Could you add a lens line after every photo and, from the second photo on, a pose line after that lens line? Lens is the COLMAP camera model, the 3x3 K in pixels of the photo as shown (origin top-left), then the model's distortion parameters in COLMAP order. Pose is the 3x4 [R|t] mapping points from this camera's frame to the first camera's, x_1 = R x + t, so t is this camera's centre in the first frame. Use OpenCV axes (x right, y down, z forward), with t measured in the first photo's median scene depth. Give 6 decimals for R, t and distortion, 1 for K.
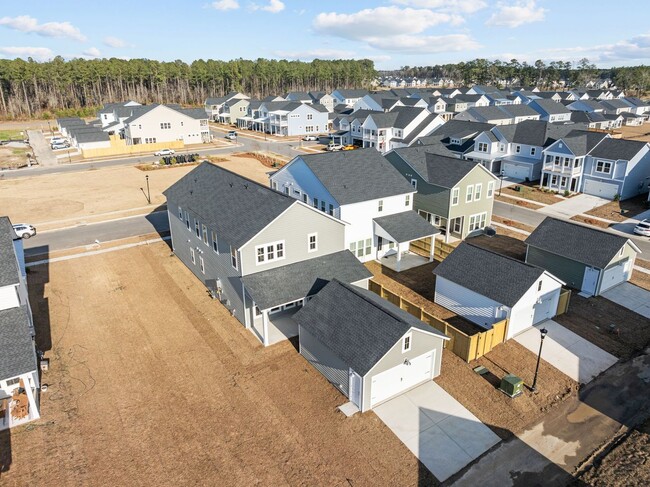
lens RADIAL K [[459.0, 0, 325.0], [0, 459.0, 243.5], [0, 0, 1]] dist [-0.035618, 0.003516]
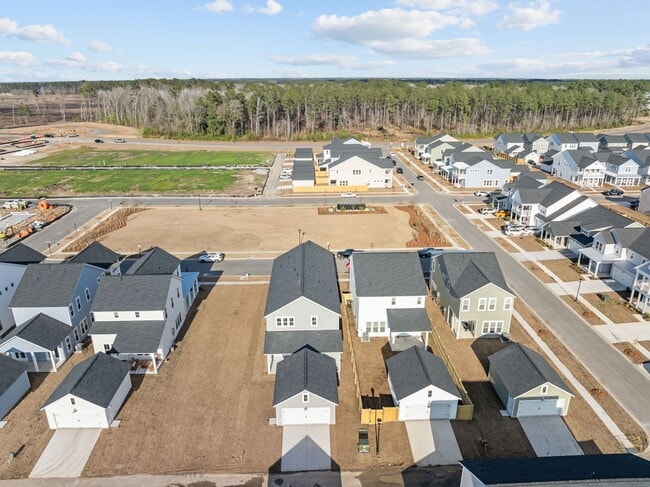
lens RADIAL K [[459.0, 0, 325.0], [0, 459.0, 243.5], [0, 0, 1]] dist [-0.035618, 0.003516]
pose [[0.854605, 0.180893, -0.486753, 0.237819], [-0.184184, 0.982012, 0.041571, -0.110447], [0.485517, 0.054125, 0.872550, -0.133762]]
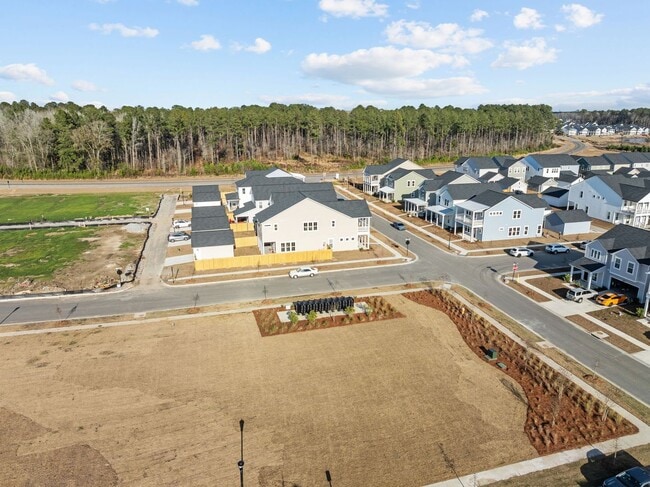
lens RADIAL K [[459.0, 0, 325.0], [0, 459.0, 243.5], [0, 0, 1]] dist [-0.035618, 0.003516]
pose [[0.950319, 0.091214, -0.297613, -0.124450], [-0.113325, 0.991871, -0.057869, -0.208571], [0.289915, 0.088721, 0.952931, 0.361908]]
